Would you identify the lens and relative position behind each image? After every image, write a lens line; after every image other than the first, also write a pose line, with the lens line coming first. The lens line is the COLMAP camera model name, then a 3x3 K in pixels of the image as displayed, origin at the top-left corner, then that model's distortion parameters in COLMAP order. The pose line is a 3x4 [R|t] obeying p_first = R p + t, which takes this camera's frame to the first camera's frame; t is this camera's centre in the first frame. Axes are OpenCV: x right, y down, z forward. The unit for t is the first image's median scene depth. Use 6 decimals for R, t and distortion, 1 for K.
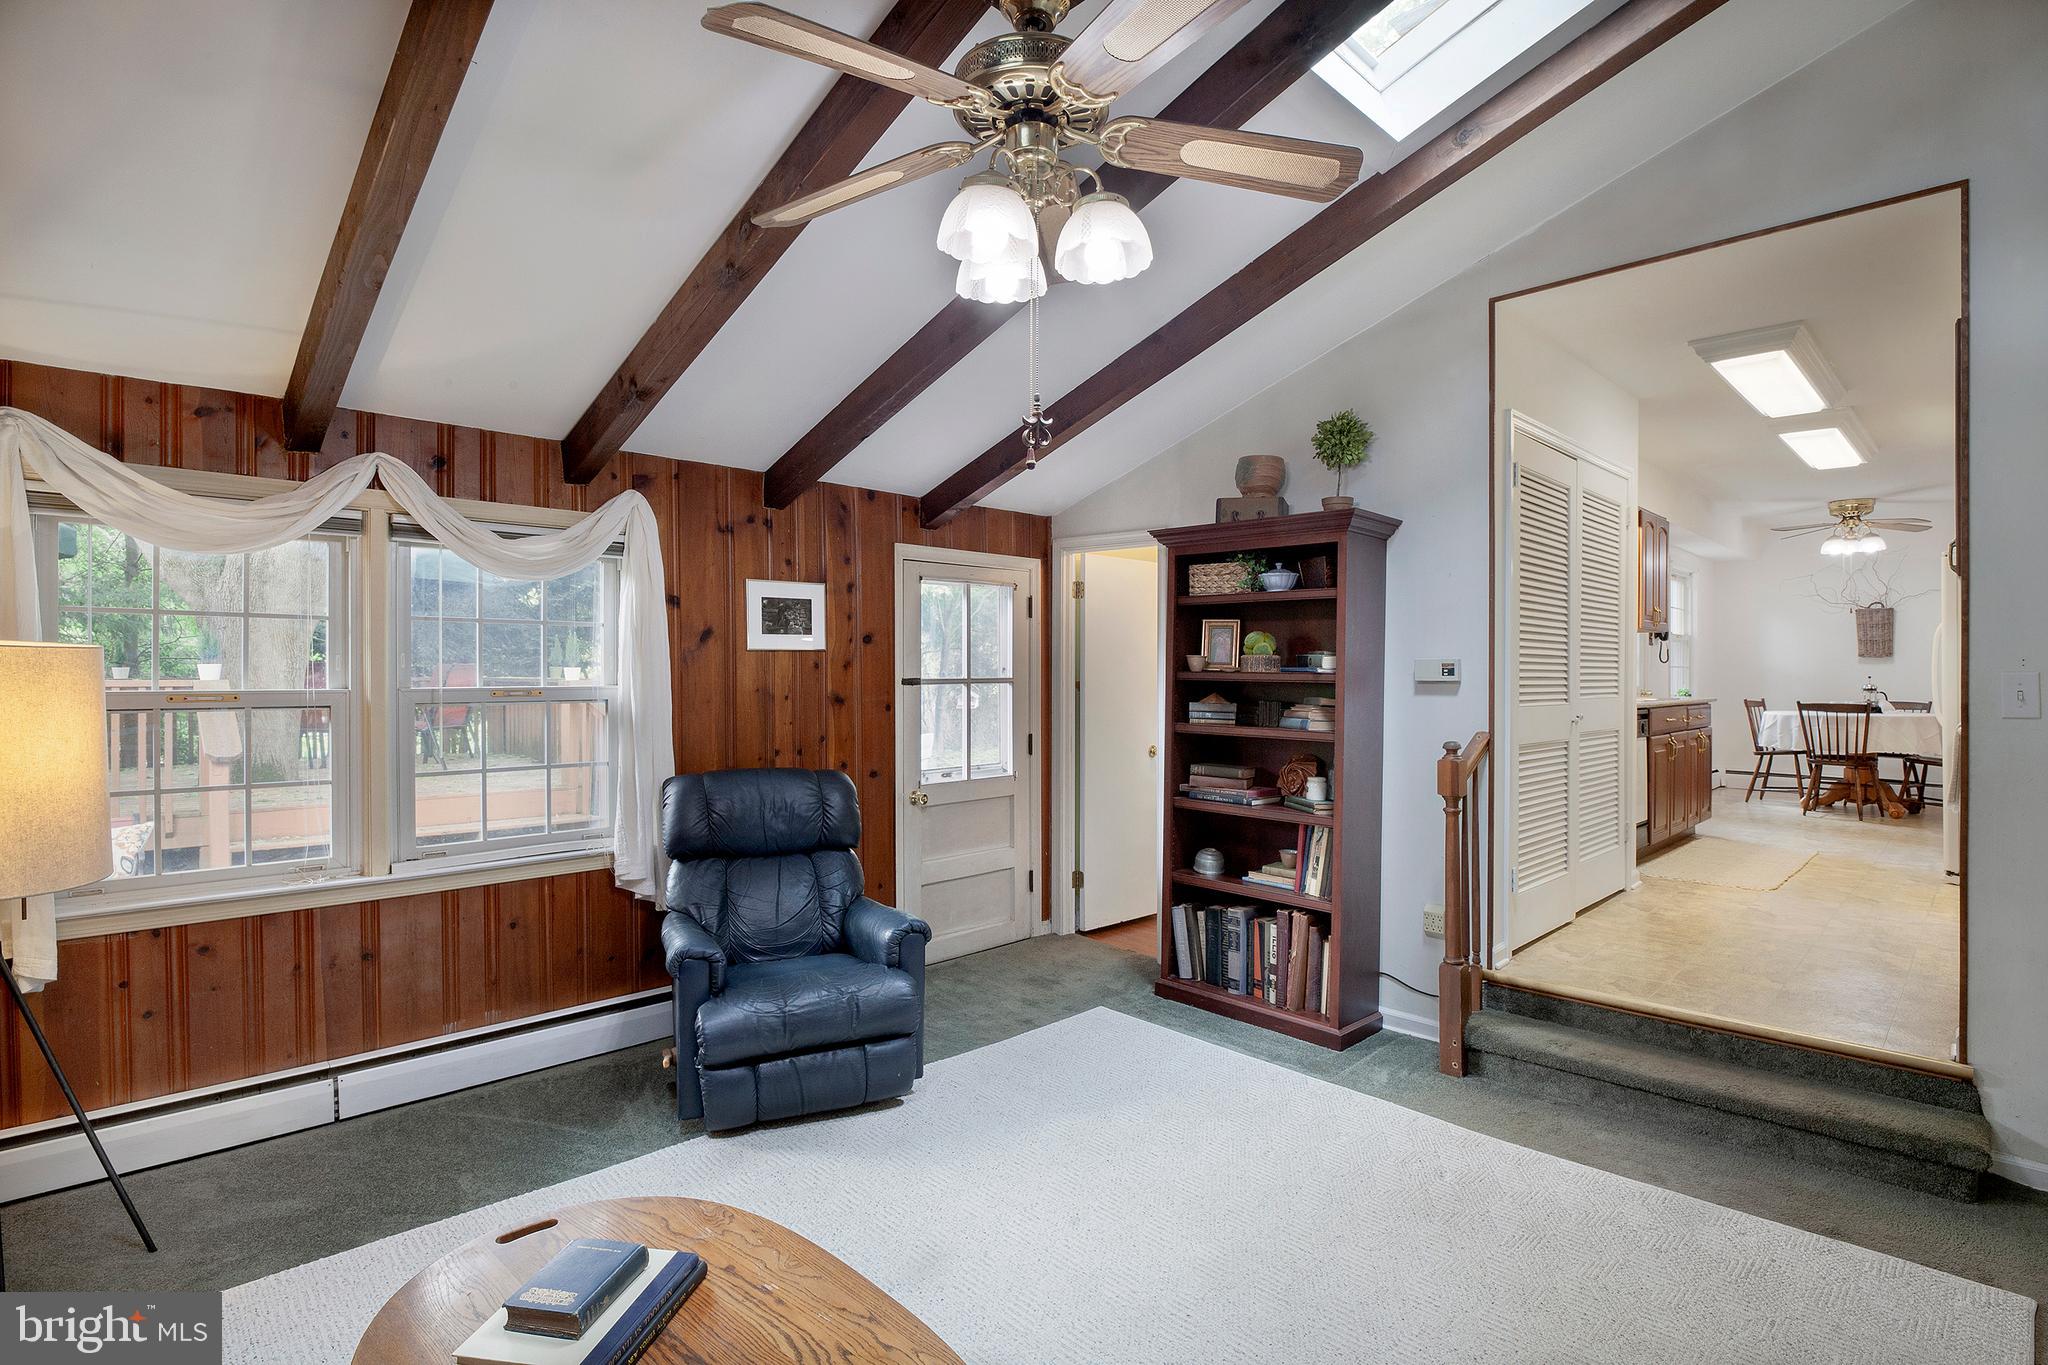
lens RADIAL K [[1000.7, 0, 1028.3], [0, 1000.7, 667.0], [0, 0, 1]] dist [-0.014112, -0.000674]
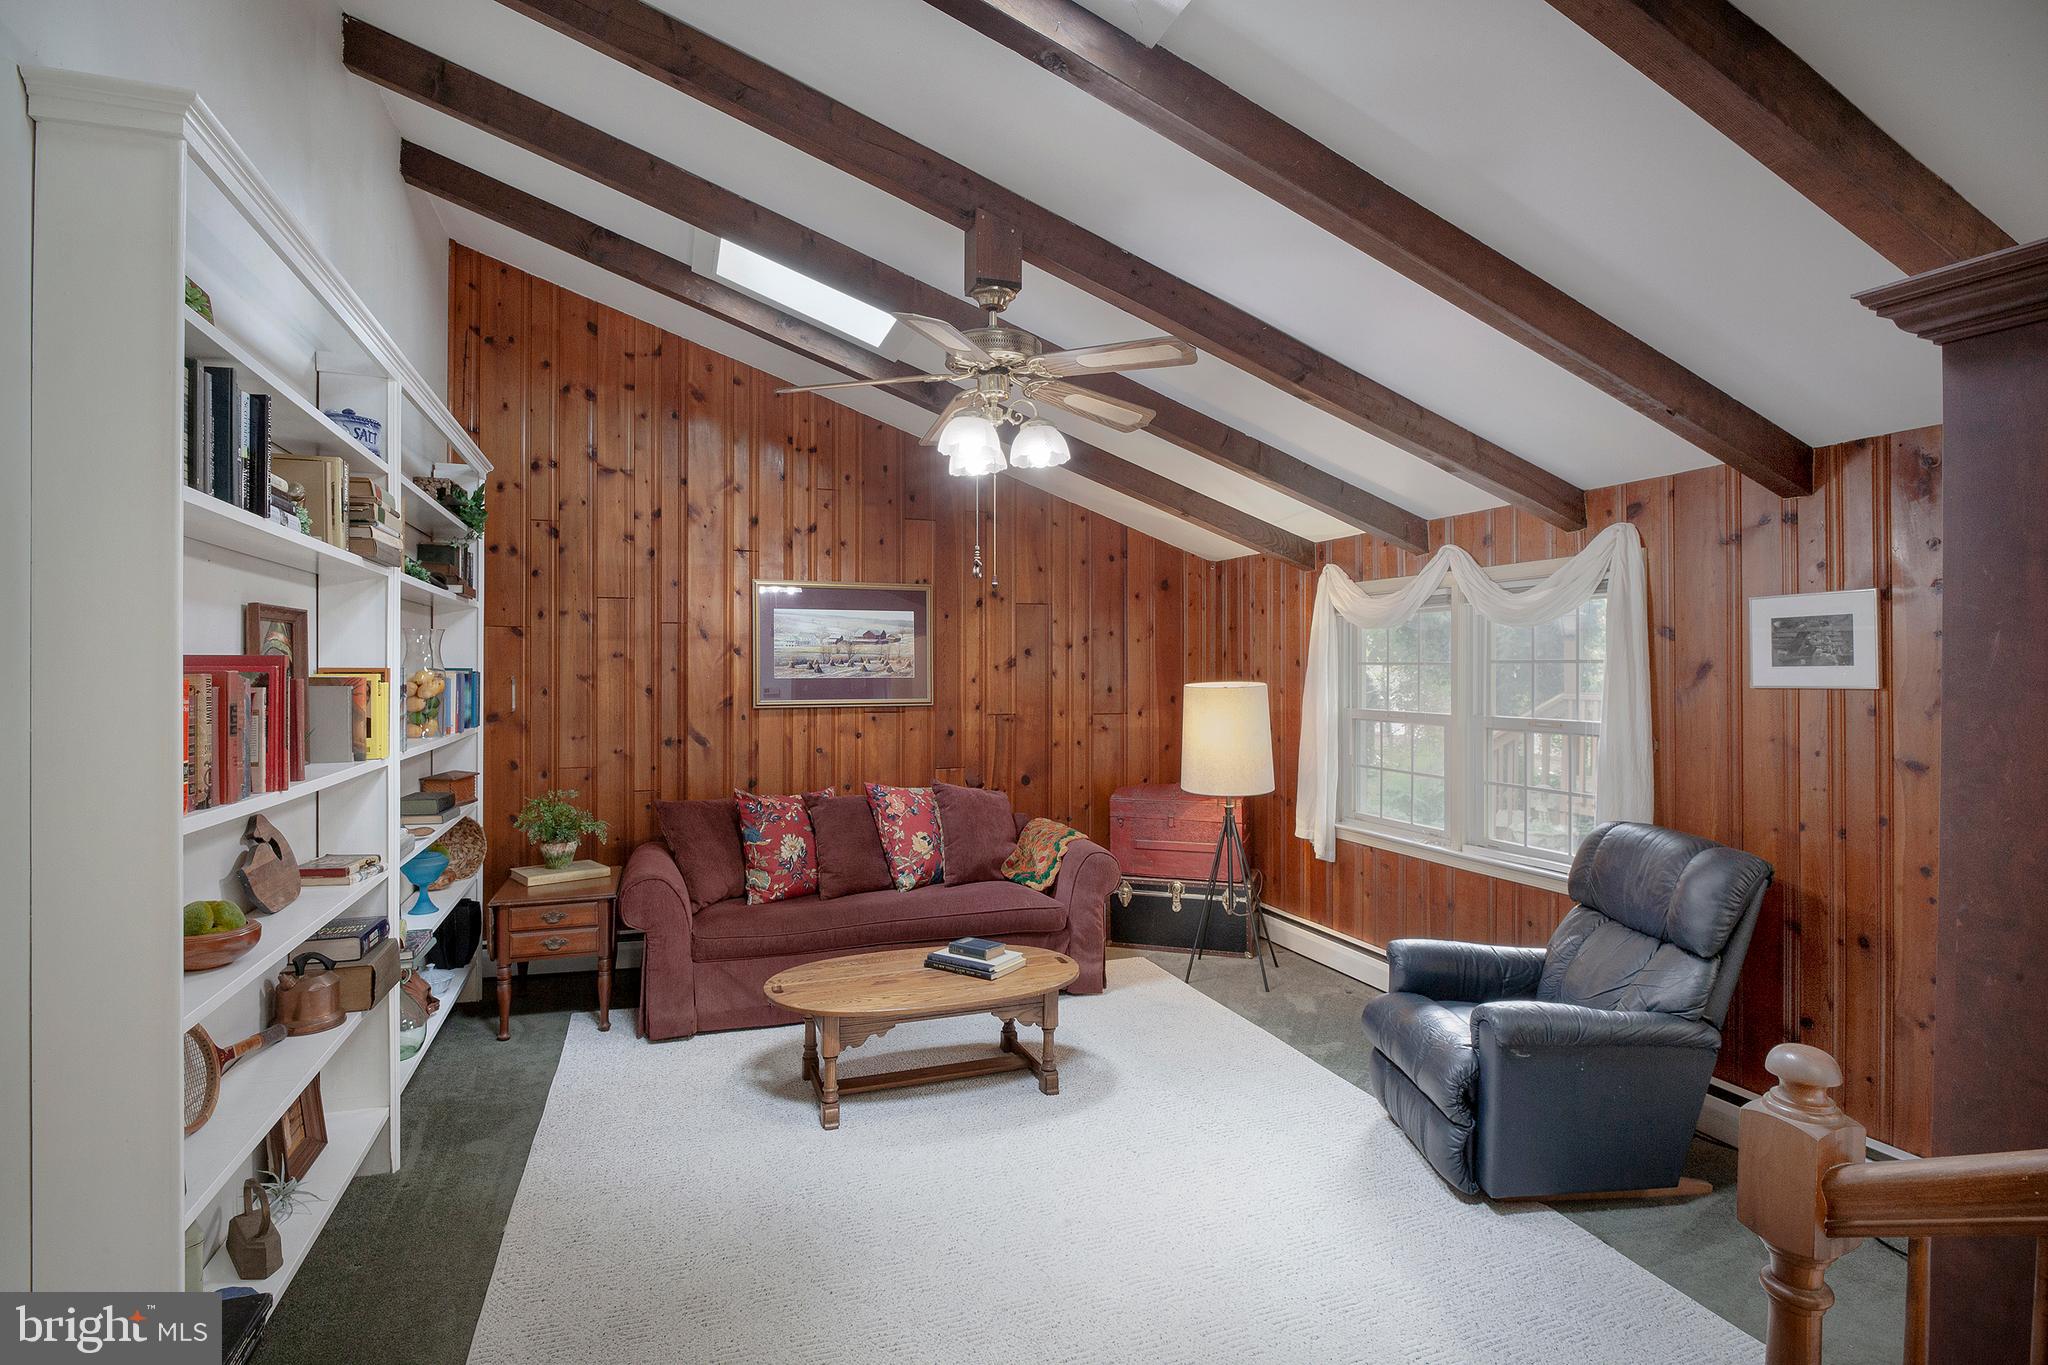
lens RADIAL K [[1000.7, 0, 1025.3], [0, 1000.7, 674.2], [0, 0, 1]] dist [-0.014112, -0.000674]
pose [[-0.399158, -0.006910, -0.916856, 0.653991], [-0.011678, 0.999929, -0.002452, -0.018472], [0.916808, 0.009728, -0.399210, 0.771421]]
